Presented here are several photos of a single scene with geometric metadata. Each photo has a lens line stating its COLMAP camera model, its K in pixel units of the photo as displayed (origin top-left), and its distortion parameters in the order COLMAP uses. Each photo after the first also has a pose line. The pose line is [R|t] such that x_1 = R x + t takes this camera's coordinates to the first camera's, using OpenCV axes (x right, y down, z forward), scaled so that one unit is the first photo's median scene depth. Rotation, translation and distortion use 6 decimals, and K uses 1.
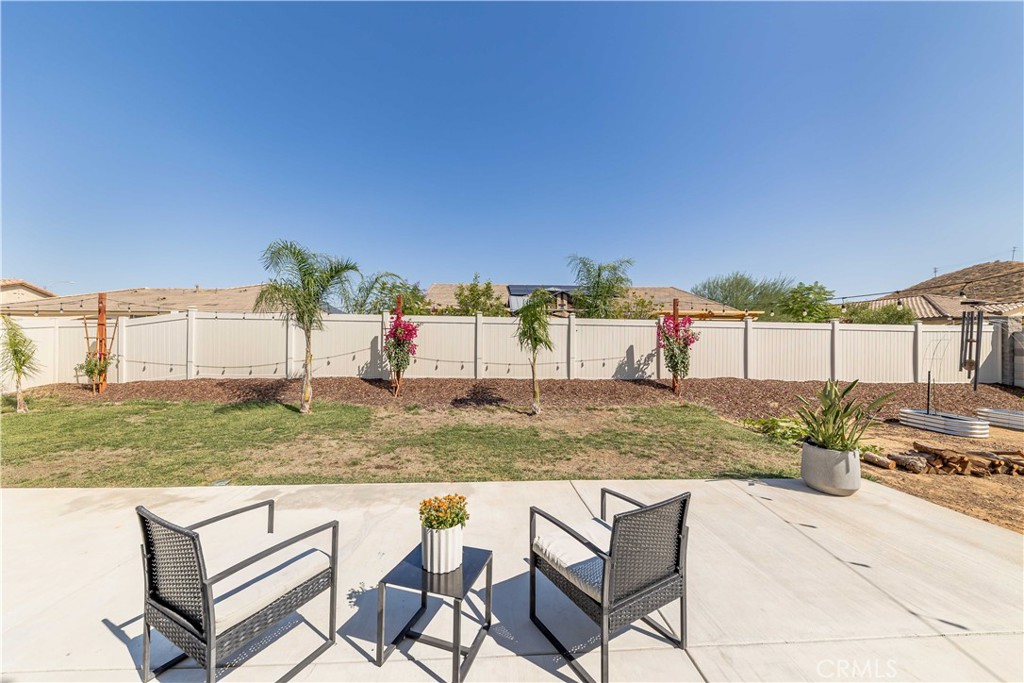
lens RADIAL K [[376.1, 0, 514.1], [0, 376.1, 346.4], [0, 0, 1]] dist [0.001604, 0.000019]
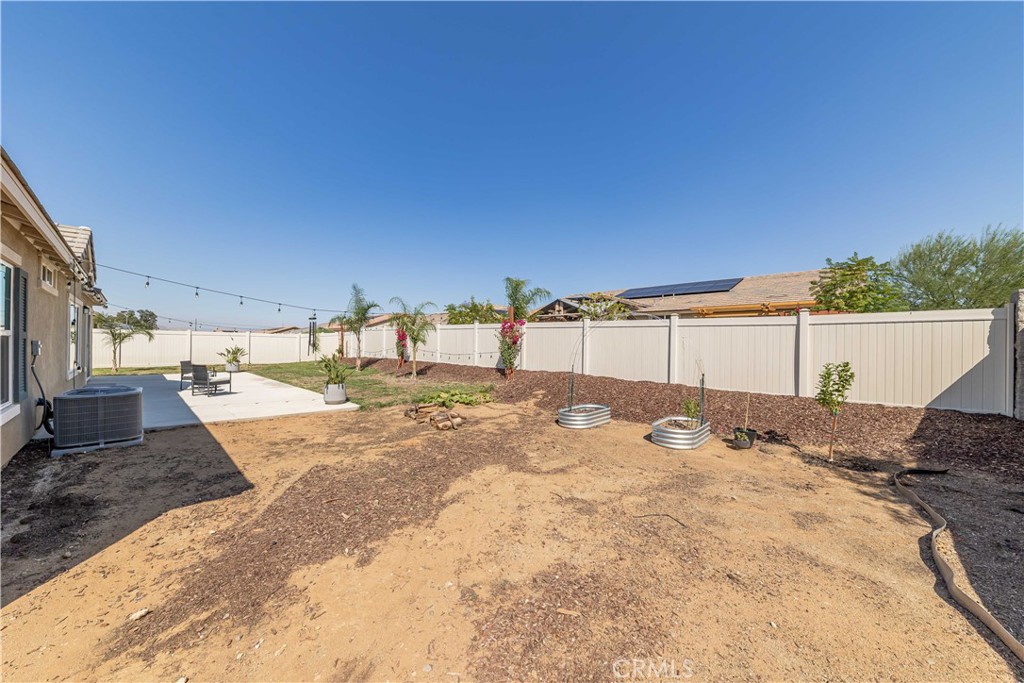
lens RADIAL K [[376.1, 0, 514.1], [0, 376.1, 346.4], [0, 0, 1]] dist [0.001604, 0.000019]
pose [[0.681458, 0.008349, -0.731809, 1.429230], [-0.018593, 0.999810, -0.005908, 0.019154], [0.731621, 0.017633, 0.681484, 0.125592]]
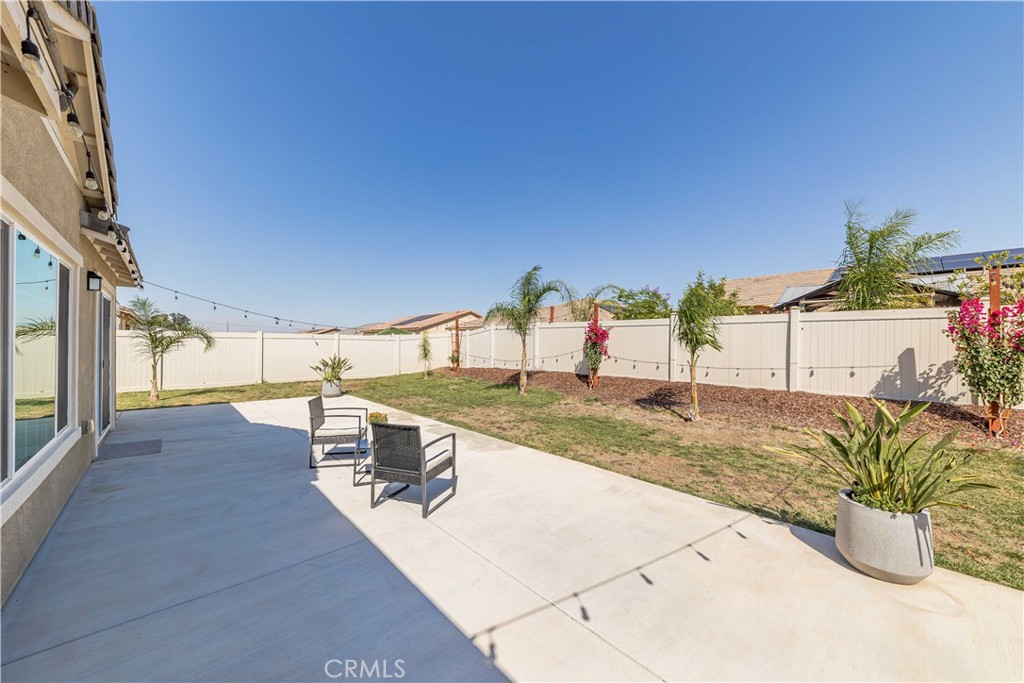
lens RADIAL K [[376.1, 0, 514.1], [0, 376.1, 346.4], [0, 0, 1]] dist [0.001604, 0.000019]
pose [[0.648536, 0.002333, -0.761181, 0.411357], [-0.010862, 0.999922, -0.006190, 0.005894], [0.761107, 0.012283, 0.648510, 0.048831]]
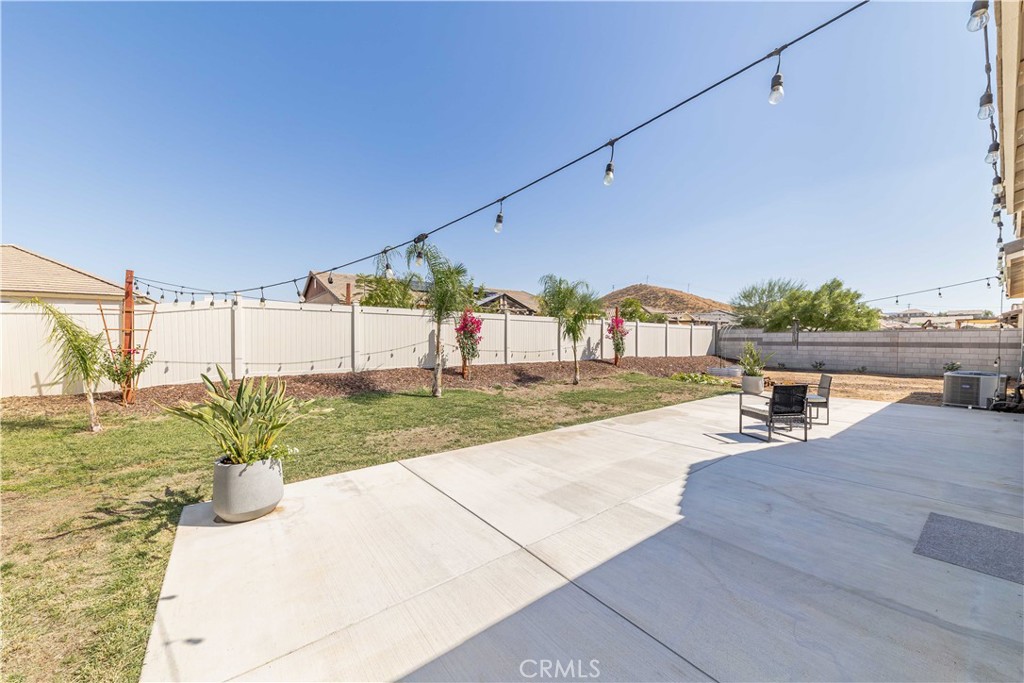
lens RADIAL K [[376.1, 0, 514.1], [0, 376.1, 346.4], [0, 0, 1]] dist [0.001604, 0.000019]
pose [[0.813222, -0.017868, 0.581679, -0.862244], [0.002920, 0.999641, 0.026624, -0.006720], [-0.581946, -0.019953, 0.812983, -0.043422]]
